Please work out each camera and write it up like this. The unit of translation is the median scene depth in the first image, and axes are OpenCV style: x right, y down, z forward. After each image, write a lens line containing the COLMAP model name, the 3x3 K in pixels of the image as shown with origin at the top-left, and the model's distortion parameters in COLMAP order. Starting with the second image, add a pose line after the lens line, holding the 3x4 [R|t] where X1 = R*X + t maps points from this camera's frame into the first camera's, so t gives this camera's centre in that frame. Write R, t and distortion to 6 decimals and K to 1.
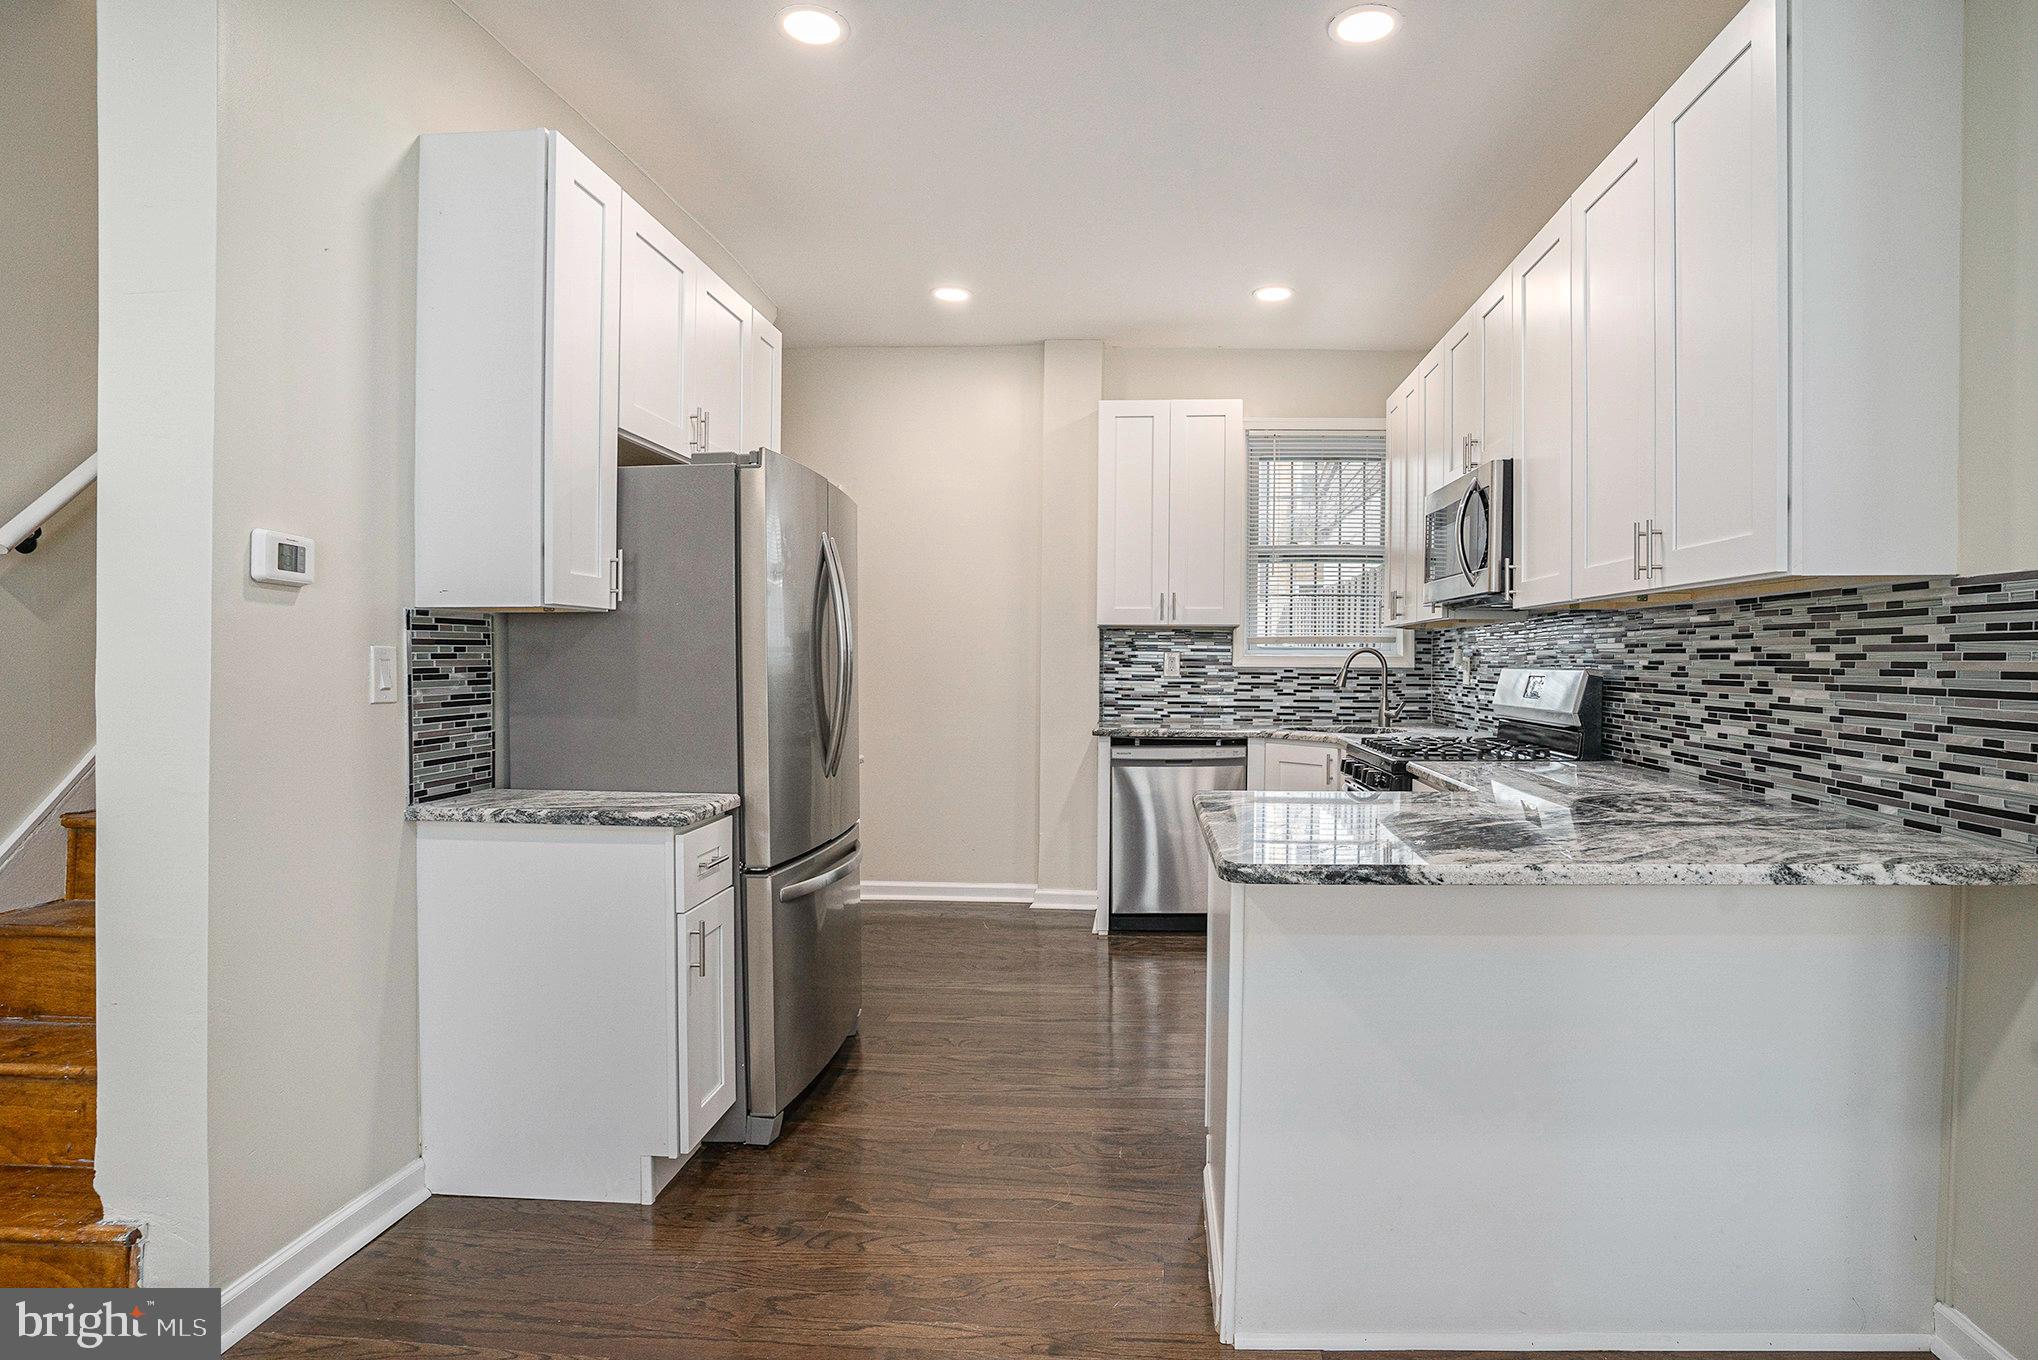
lens RADIAL K [[1094.9, 0, 1069.9], [0, 1094.9, 683.0], [0, 0, 1]] dist [-0.078184, 0.064794]
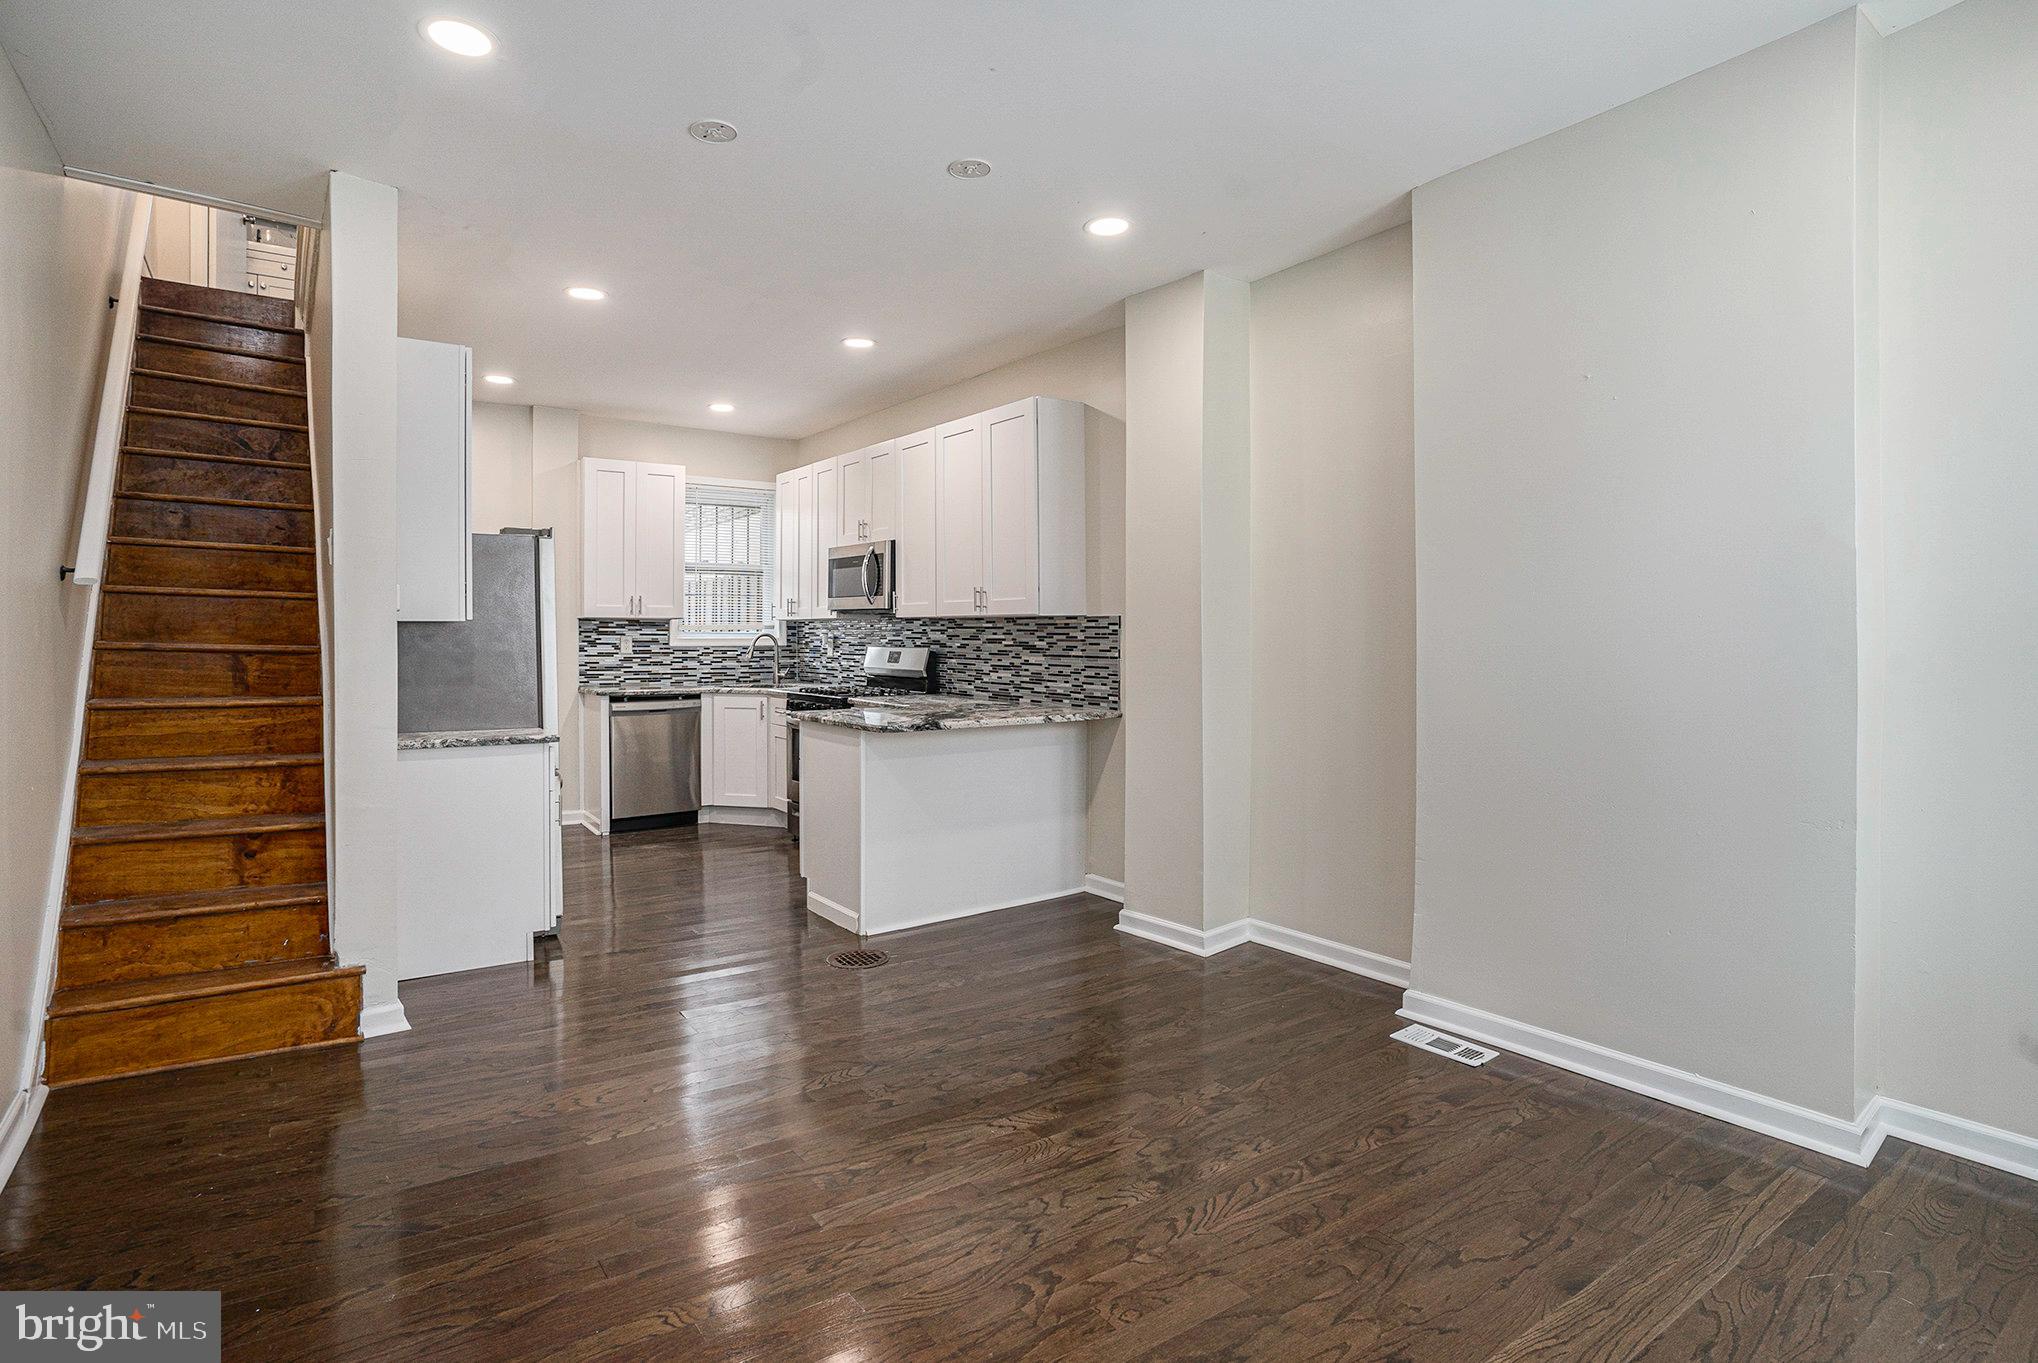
lens RADIAL K [[1079.9, 0, 1029.2], [0, 1079.9, 623.0], [0, 0, 1]] dist [0.002813, 0.001160]
pose [[0.763327, 0.004414, 0.645997, -0.779658], [0.013419, 0.999653, -0.022687, -0.012448], [-0.645873, 0.025986, 0.763002, -0.745912]]
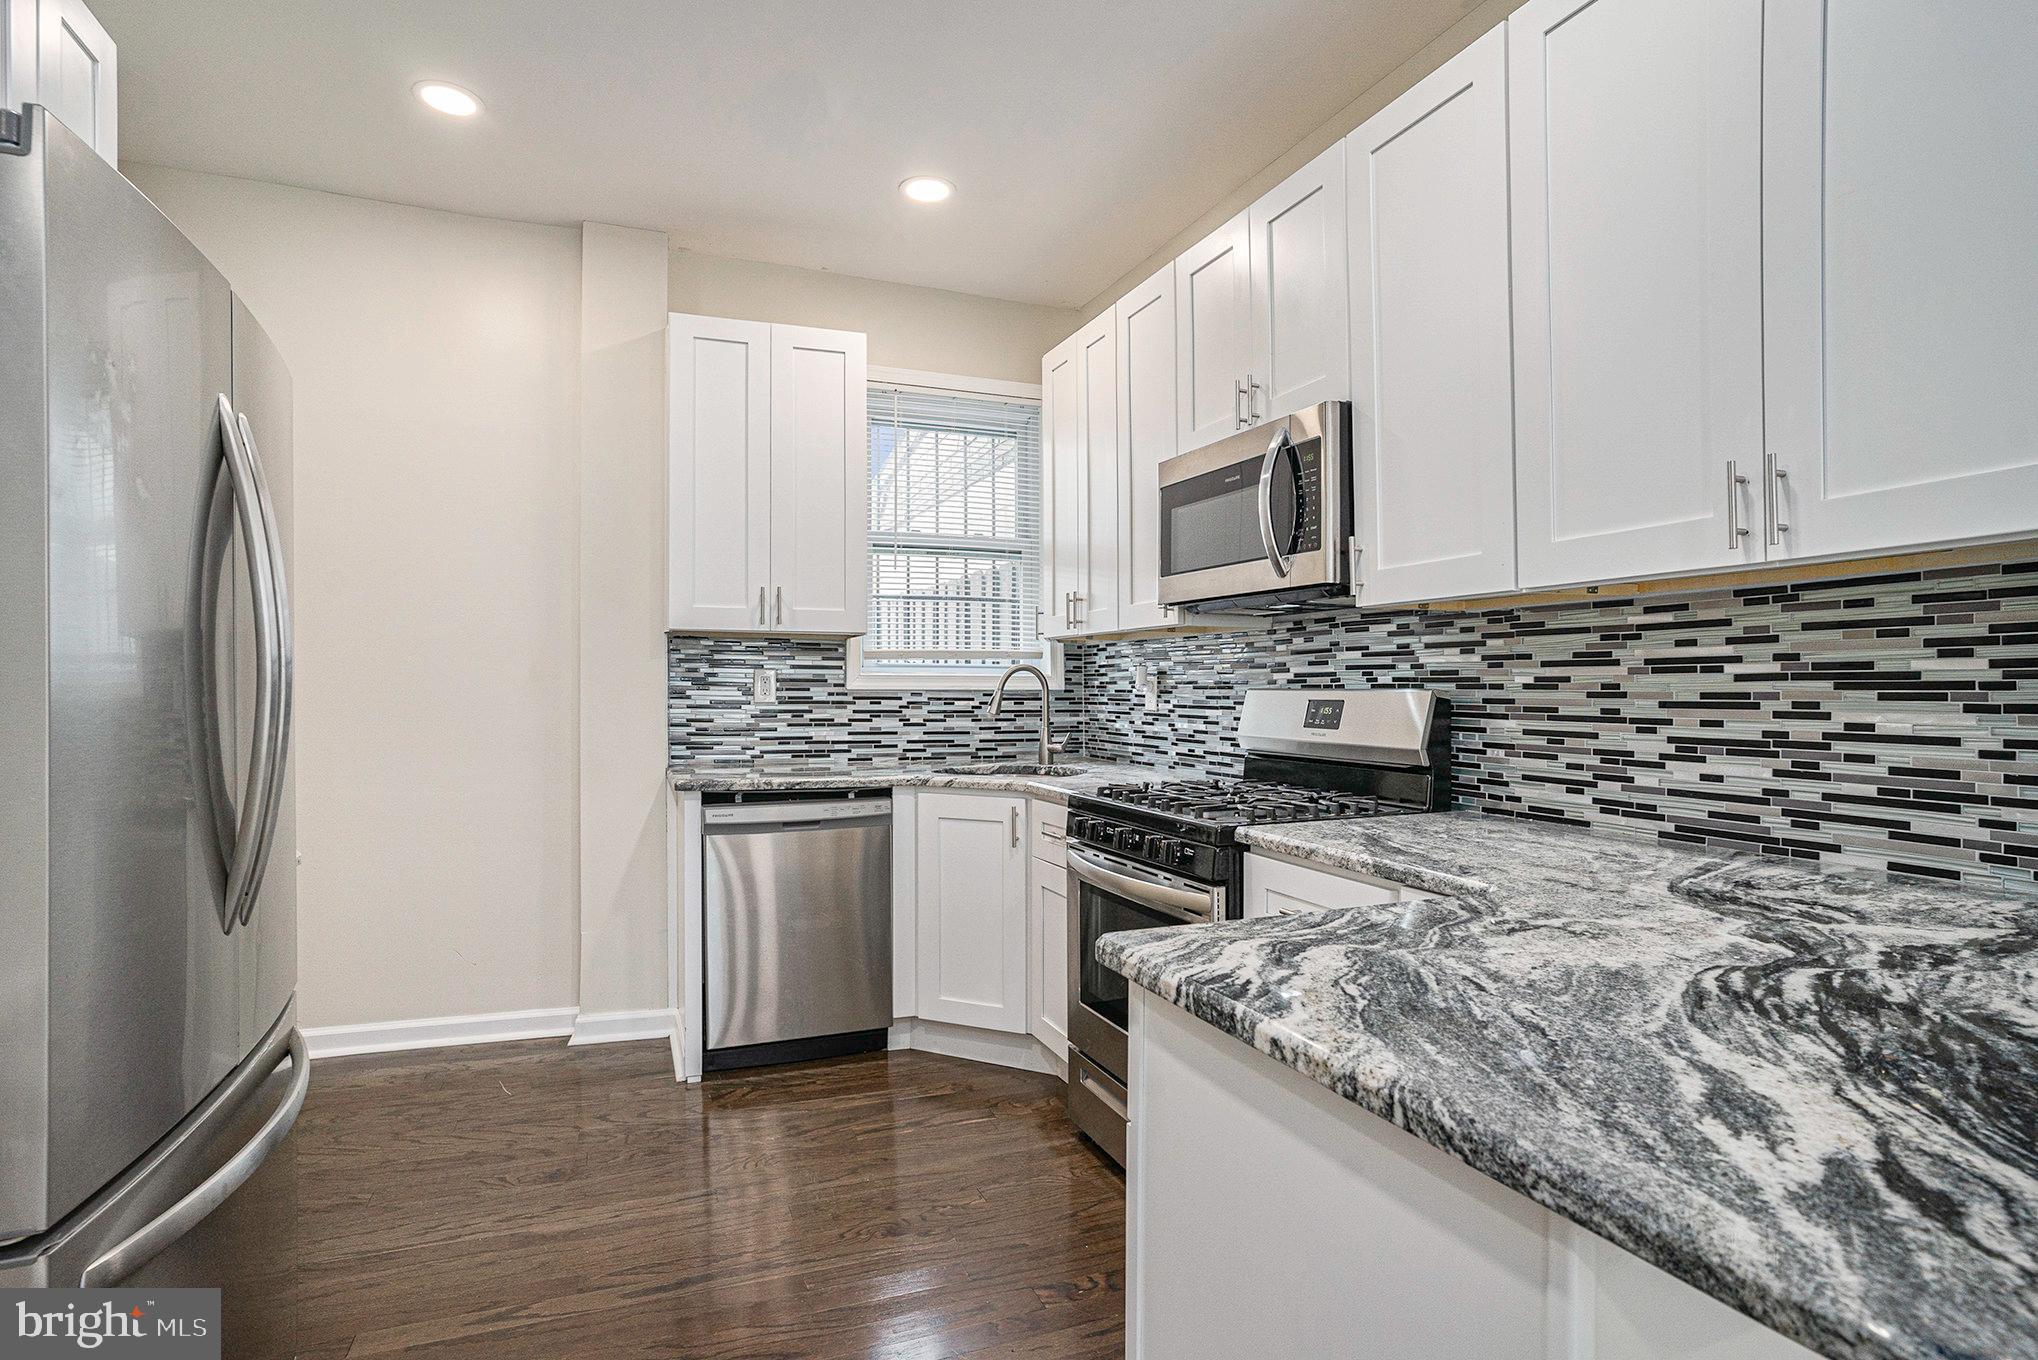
lens RADIAL K [[1098.3, 0, 998.5], [0, 1098.3, 677.4], [0, 0, 1]] dist [-0.043116, 0.000441]
pose [[0.911974, 0.003036, 0.410236, -0.125788], [0.008808, 0.999597, -0.026980, -0.003220], [-0.410153, 0.028219, 0.911580, 0.510564]]
